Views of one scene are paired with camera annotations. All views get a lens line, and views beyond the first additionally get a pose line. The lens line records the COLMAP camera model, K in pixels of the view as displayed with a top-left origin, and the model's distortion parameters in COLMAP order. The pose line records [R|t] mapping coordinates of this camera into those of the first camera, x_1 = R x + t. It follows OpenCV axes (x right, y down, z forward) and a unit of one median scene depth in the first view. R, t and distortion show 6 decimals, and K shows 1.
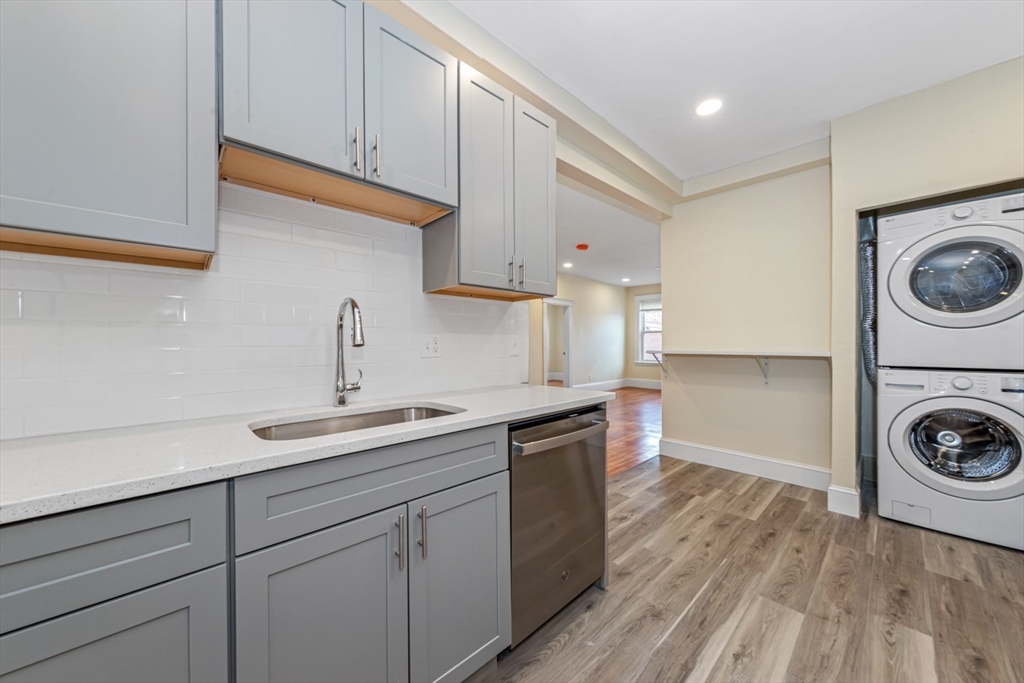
lens RADIAL K [[362.8, 0, 507.9], [0, 362.8, 342.2], [0, 0, 1]] dist [0.002805, 0.000042]
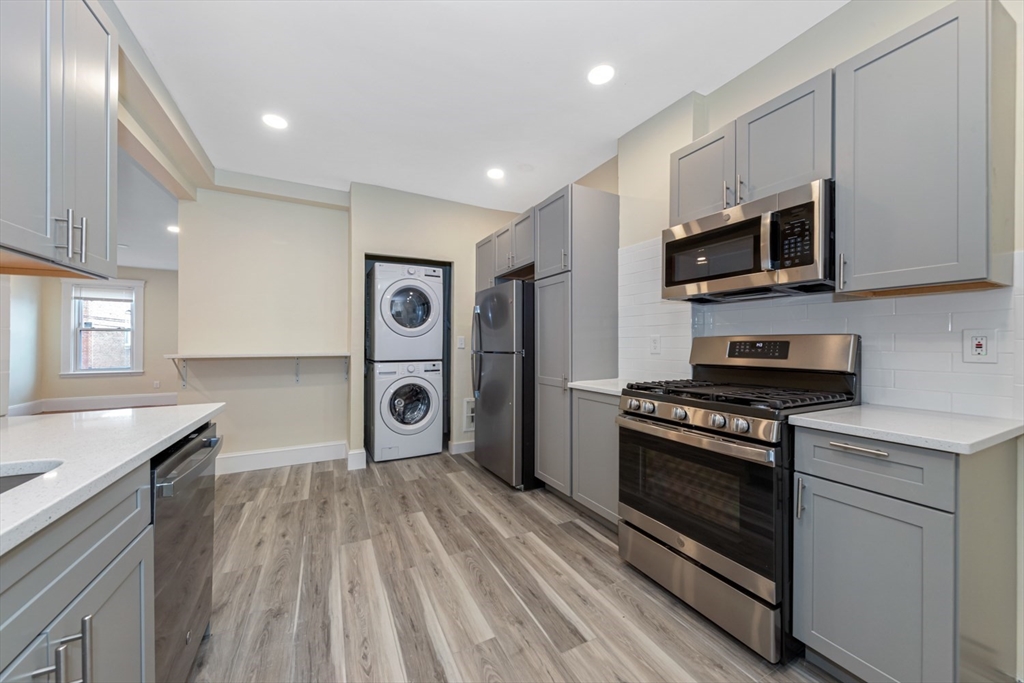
lens RADIAL K [[362.0, 0, 505.0], [0, 362.0, 343.9], [0, 0, 1]] dist [0.005682, -0.000015]
pose [[0.291300, 0.003371, 0.956626, -0.274598], [-0.002653, 0.999993, -0.002716, -0.002252], [-0.956628, -0.001747, 0.291307, 0.068981]]
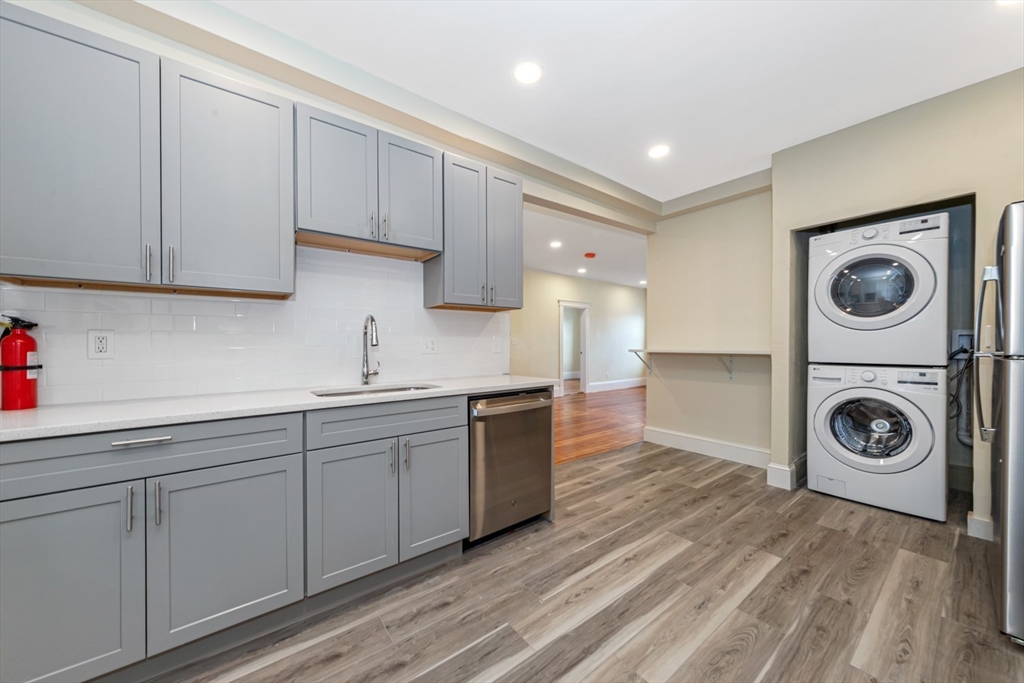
lens RADIAL K [[358.8, 0, 508.4], [0, 358.8, 342.5], [0, 0, 1]] dist [0.001243, -0.000019]
pose [[0.995113, -0.002240, -0.098713, 0.187877], [0.002286, 0.999997, 0.000358, -0.001428], [0.098712, -0.000582, 0.995116, -0.292447]]
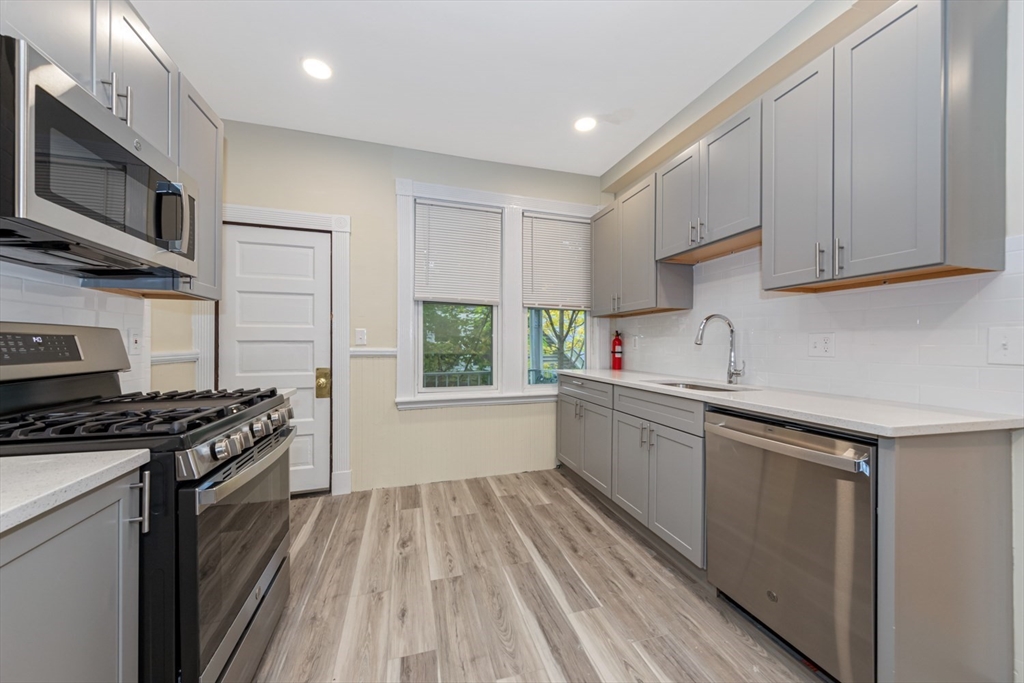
lens RADIAL K [[375.2, 0, 512.0], [0, 375.2, 341.5], [0, 0, 1]] dist [0.002046, 0.000067]
pose [[-0.453092, -0.002410, -0.891461, 0.880046], [0.001839, 0.999992, -0.003639, 0.001099], [0.891462, -0.003288, -0.453084, 0.573019]]
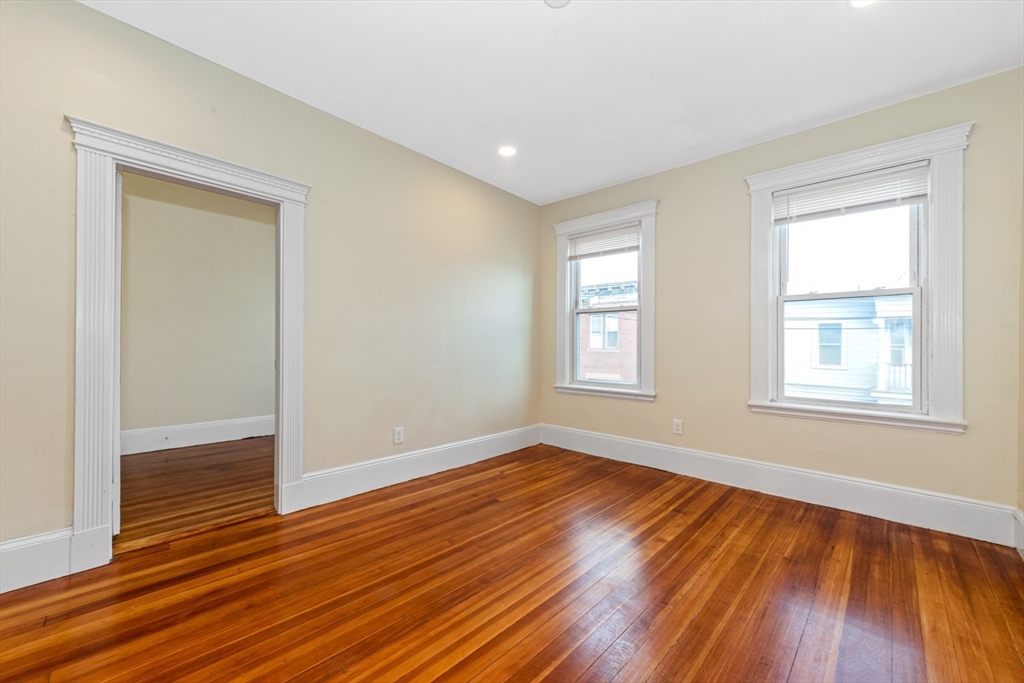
lens RADIAL K [[393.1, 0, 512.0], [0, 393.1, 341.5], [0, 0, 1]] dist [0.002074, 0.000130]
pose [[0.997835, 0.010352, 0.064952, 1.261301], [-0.009867, 0.999921, -0.007787, 0.045691], [-0.065028, 0.007129, 0.997858, 2.605846]]
